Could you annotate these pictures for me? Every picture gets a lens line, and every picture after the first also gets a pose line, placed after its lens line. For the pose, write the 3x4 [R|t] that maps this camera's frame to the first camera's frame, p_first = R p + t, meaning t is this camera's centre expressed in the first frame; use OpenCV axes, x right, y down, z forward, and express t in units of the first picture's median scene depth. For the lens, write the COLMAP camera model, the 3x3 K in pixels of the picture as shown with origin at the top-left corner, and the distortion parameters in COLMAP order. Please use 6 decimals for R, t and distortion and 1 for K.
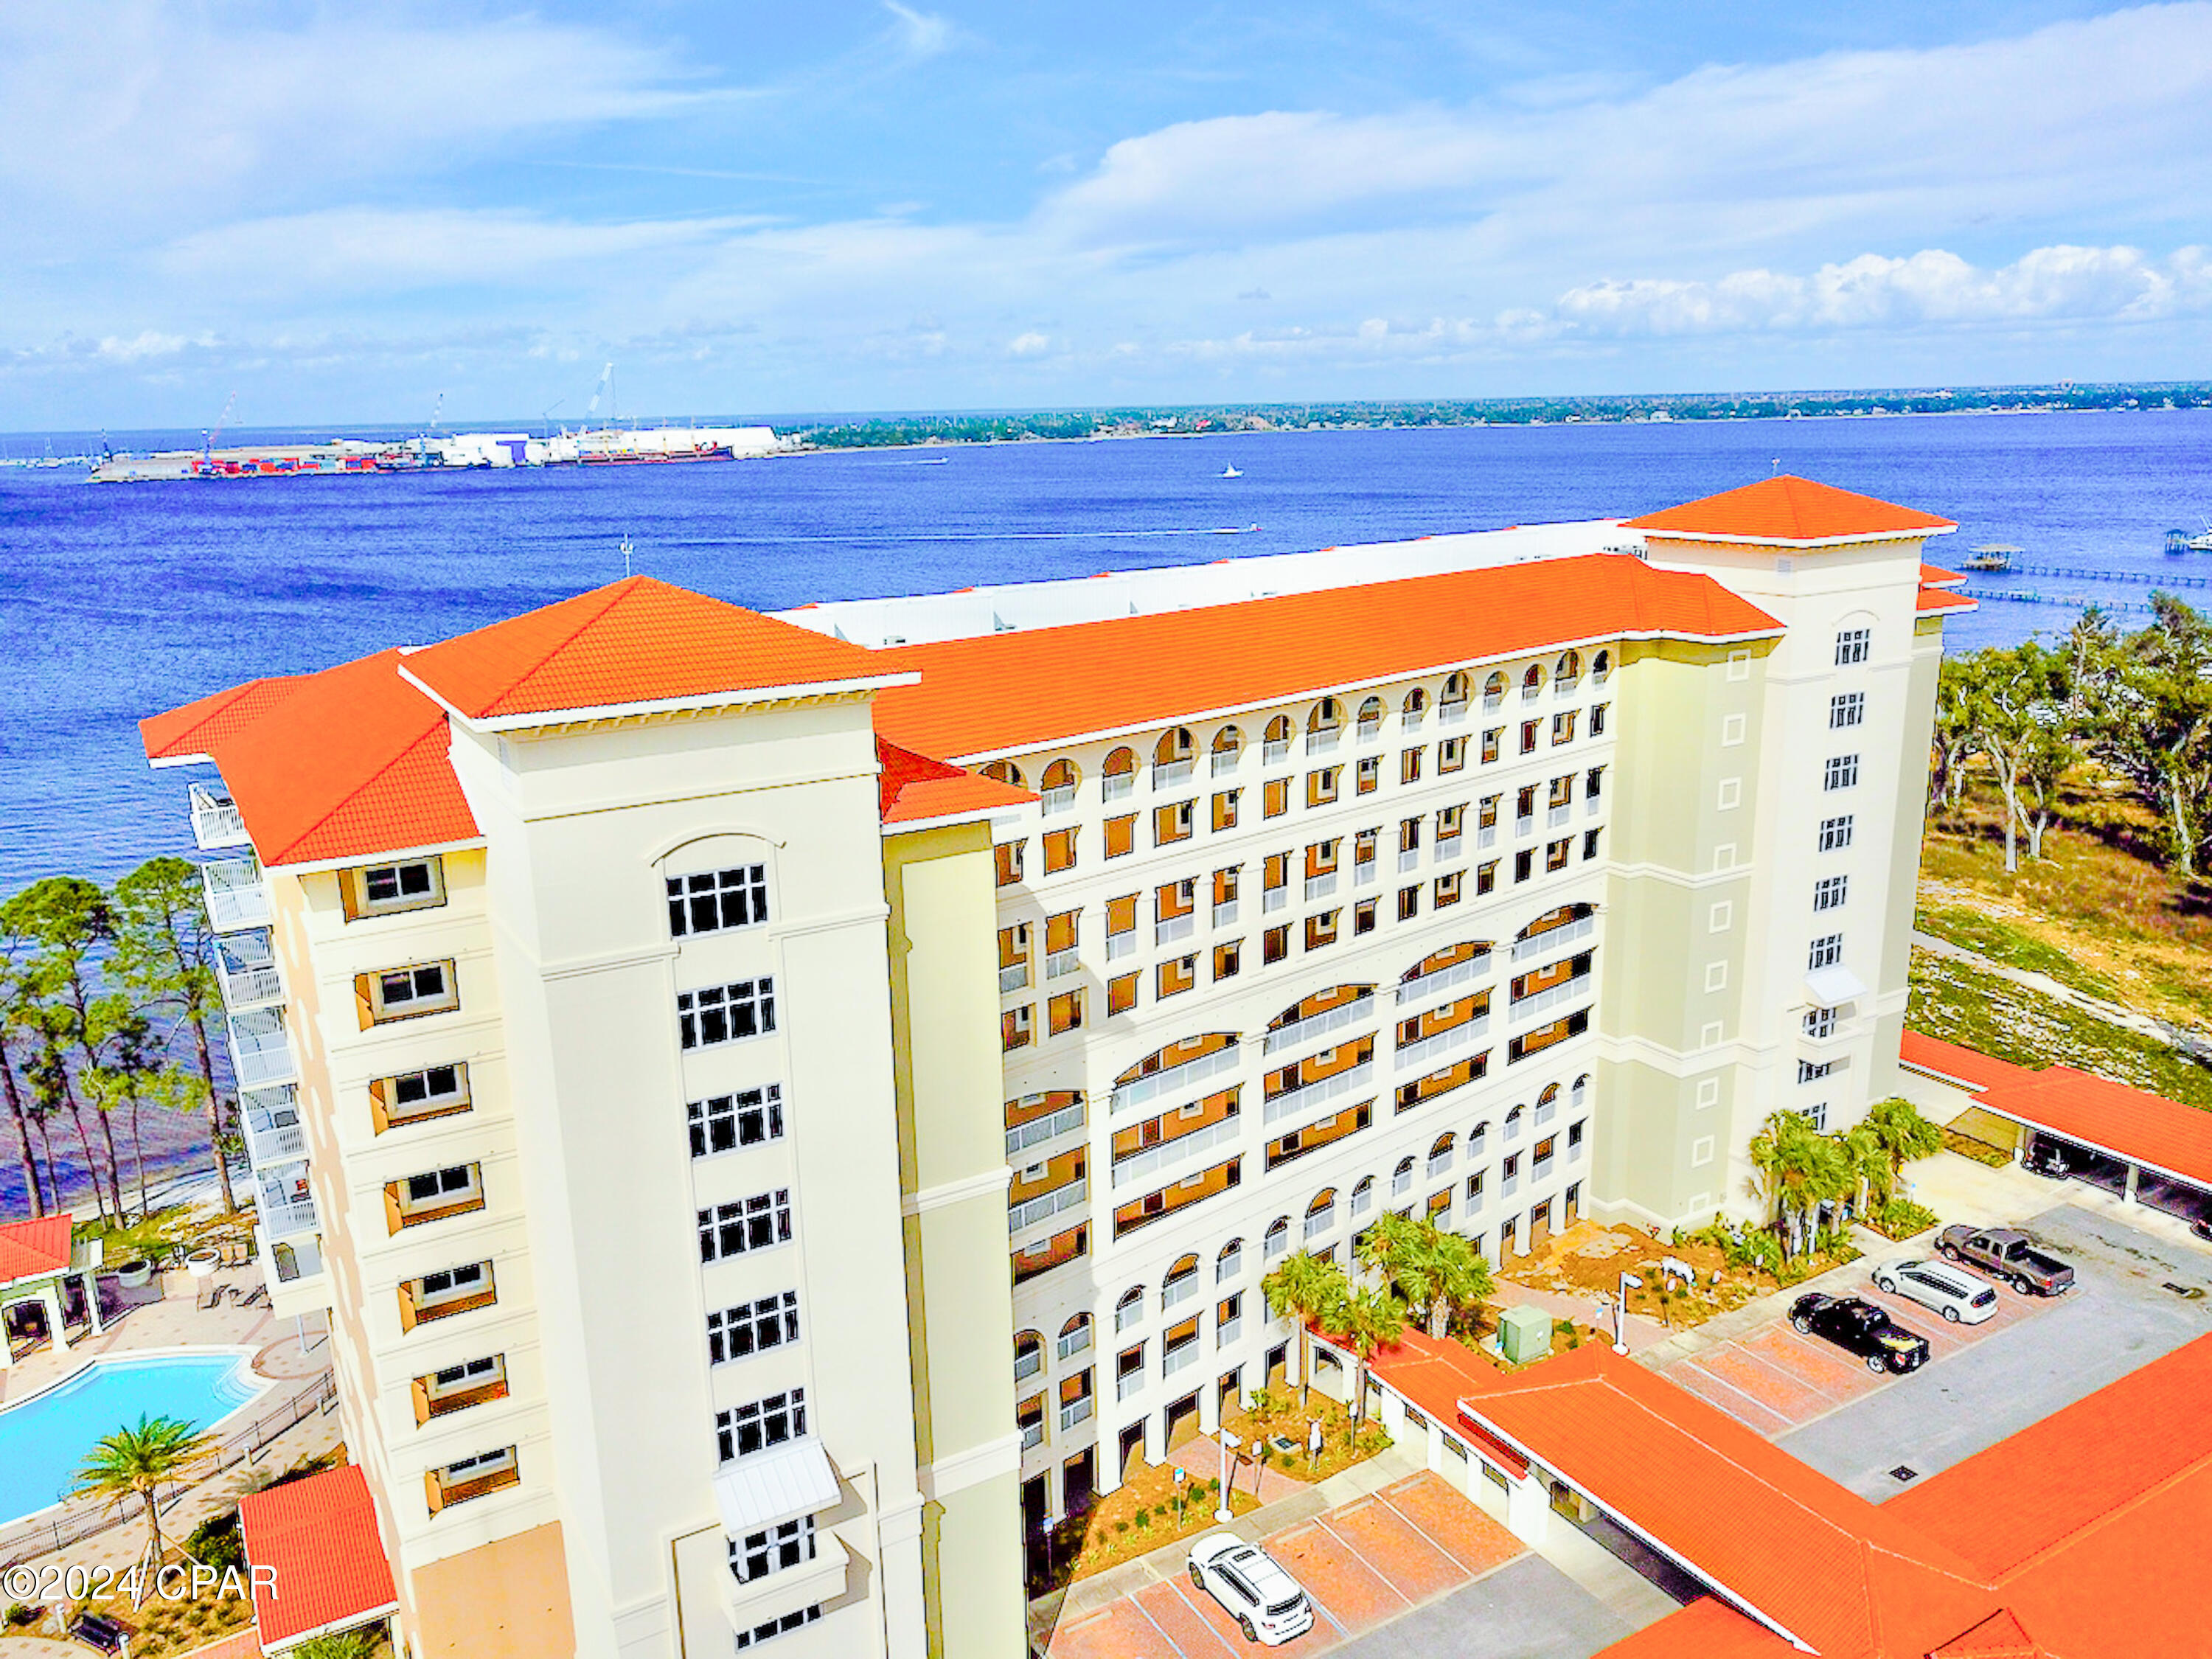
lens RADIAL K [[1664.4, 0, 1096.7], [0, 1664.4, 823.3], [0, 0, 1]] dist [-0.031162, 0.046331]
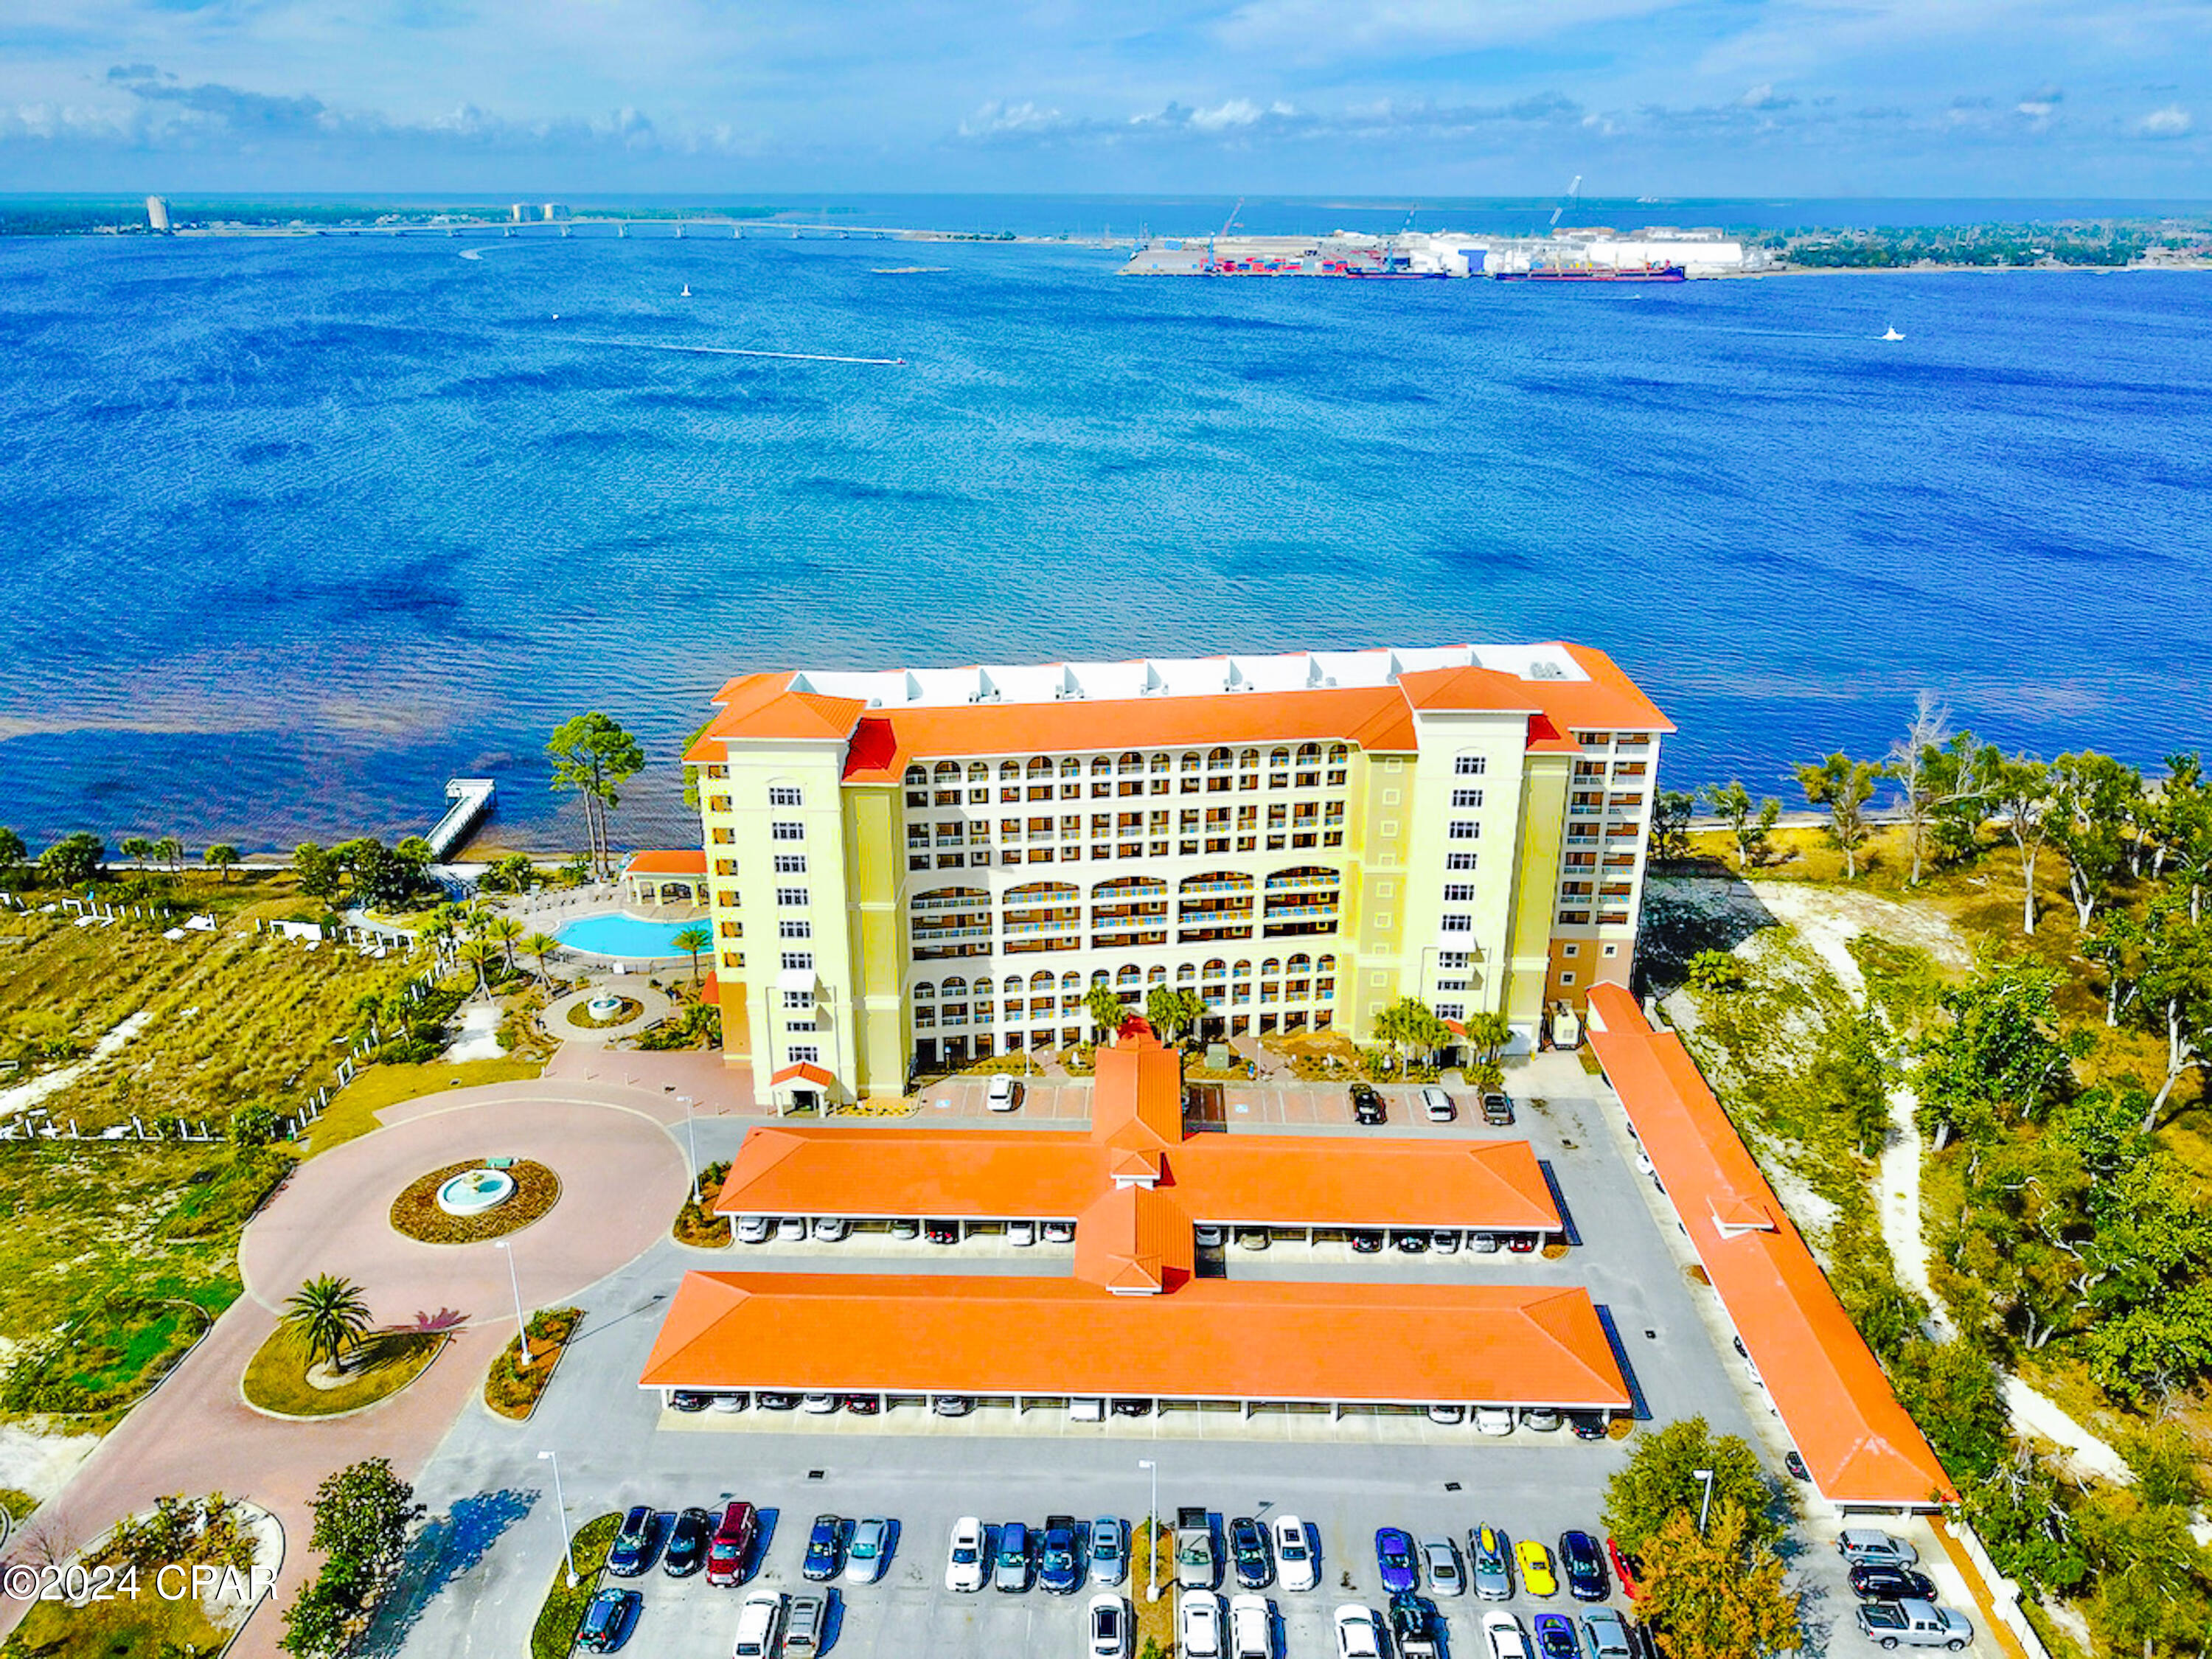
lens RADIAL K [[1721.5, 0, 1098.2], [0, 1721.5, 825.2], [0, 0, 1]] dist [0.008275, -0.008406]
pose [[0.849565, 0.202852, -0.486920, 1.017831], [-0.145672, 0.977426, 0.153032, -0.265555], [0.506971, -0.059080, 0.859936, -0.848974]]
